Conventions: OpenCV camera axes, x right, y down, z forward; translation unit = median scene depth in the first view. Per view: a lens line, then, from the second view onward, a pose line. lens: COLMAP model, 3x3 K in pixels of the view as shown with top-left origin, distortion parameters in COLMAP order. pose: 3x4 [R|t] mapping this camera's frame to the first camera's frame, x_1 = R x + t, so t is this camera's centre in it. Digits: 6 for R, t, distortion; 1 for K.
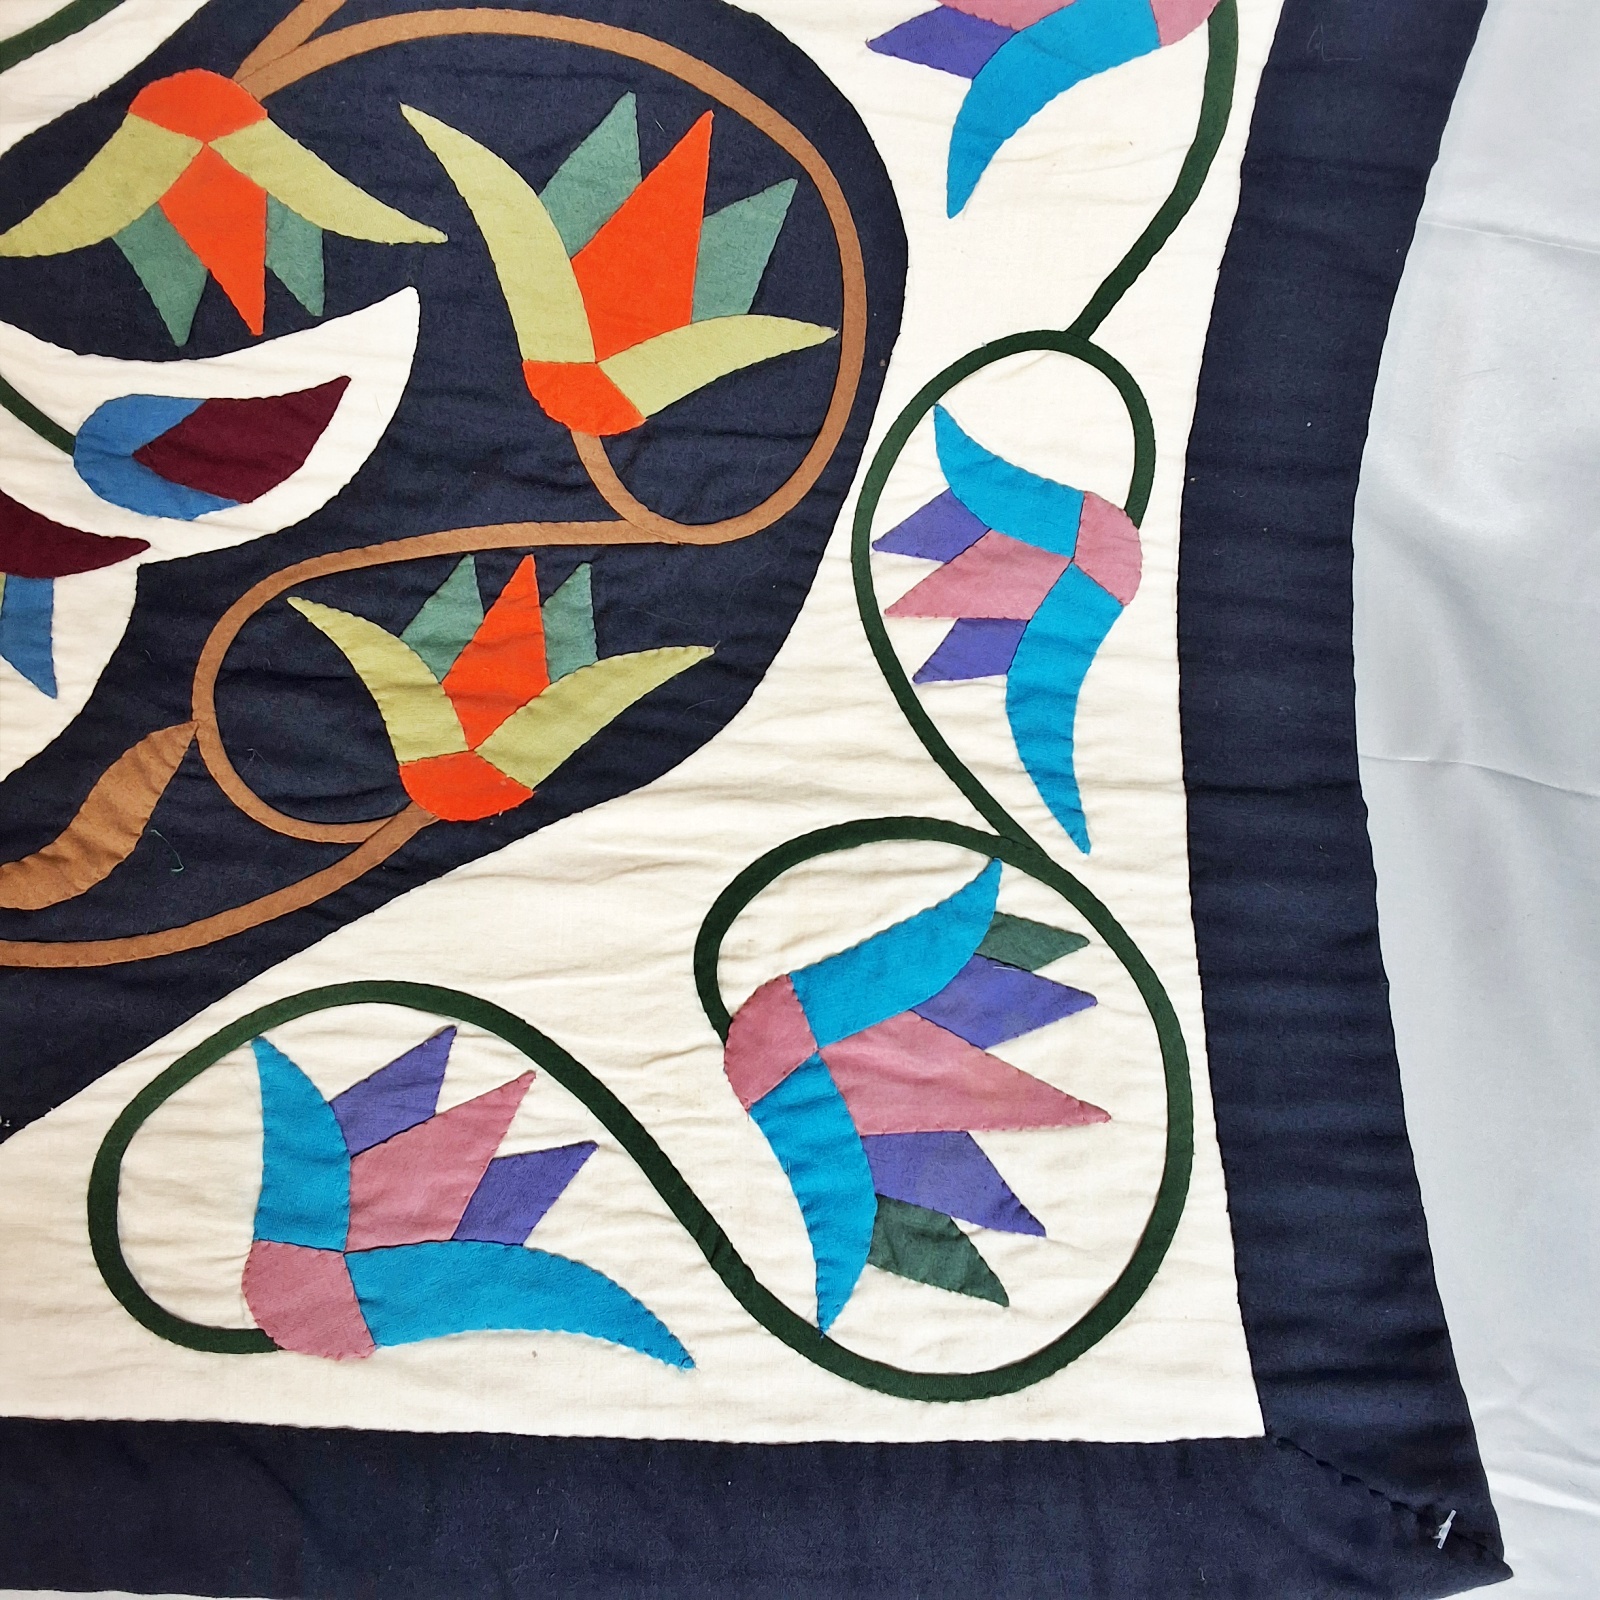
lens RADIAL K [[1652.9, 0, 800.0], [0, 1652.9, 800.0], [0, 0, 1]] dist [0.154535, -0.247471]
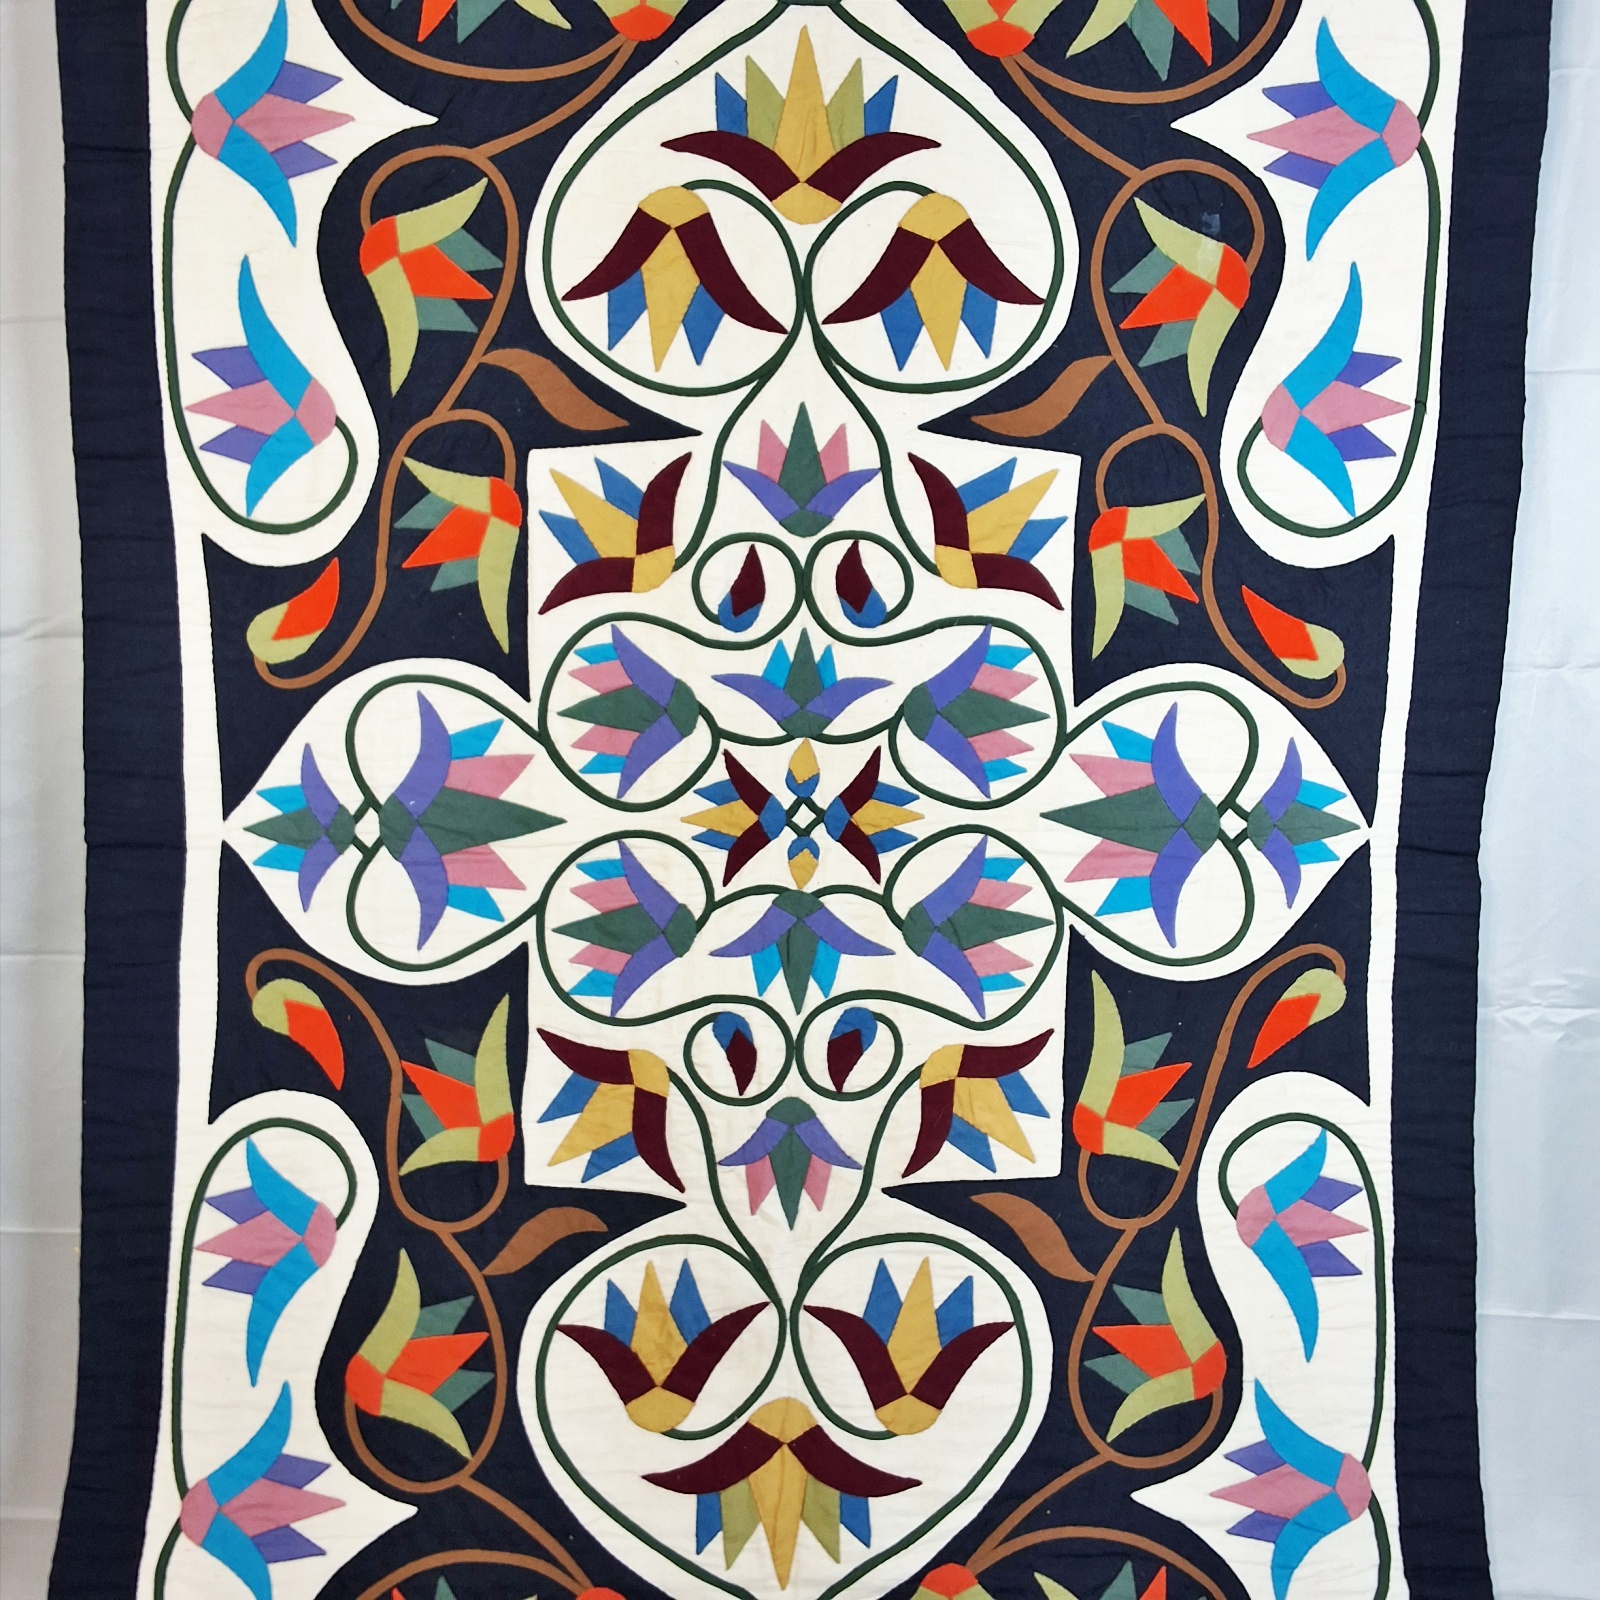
lens RADIAL K [[1652.9, 0, 800.0], [0, 1652.9, 800.0], [0, 0, 1]] dist [0.154535, -0.247471]
pose [[0.996248, -0.082153, 0.027237, -0.513100], [0.066114, 0.519260, -0.852055, 0.952322], [0.055855, 0.850659, 0.522743, -1.084198]]
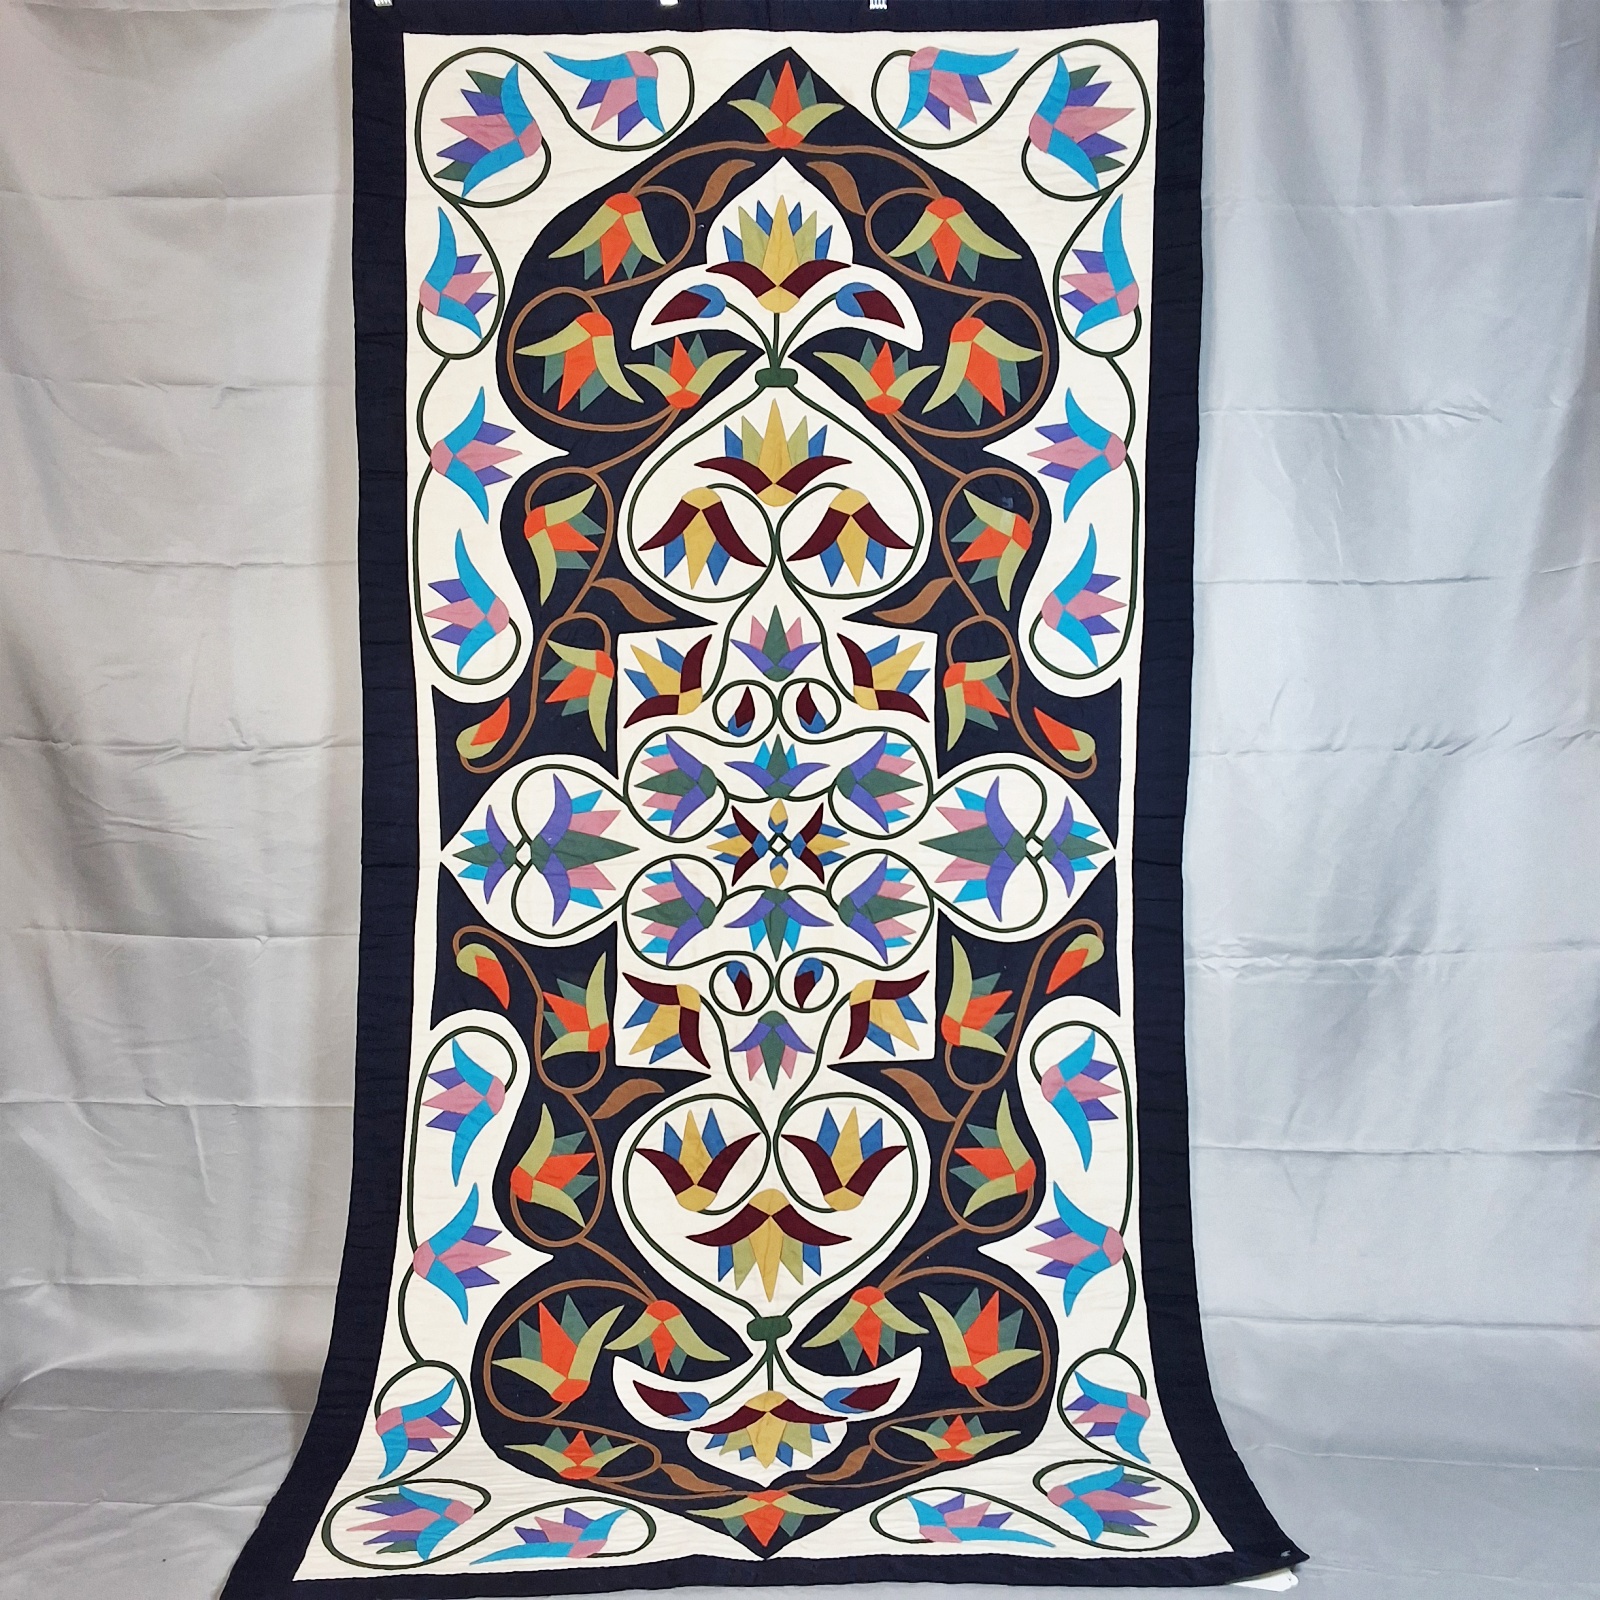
lens RADIAL K [[1652.9, 0, 800.0], [0, 1652.9, 800.0], [0, 0, 1]] dist [0.154535, -0.247471]
pose [[0.995882, -0.090287, 0.008140, -0.422919], [0.049104, 0.461780, -0.885635, 2.372619], [0.076203, 0.882388, 0.464312, -1.743449]]
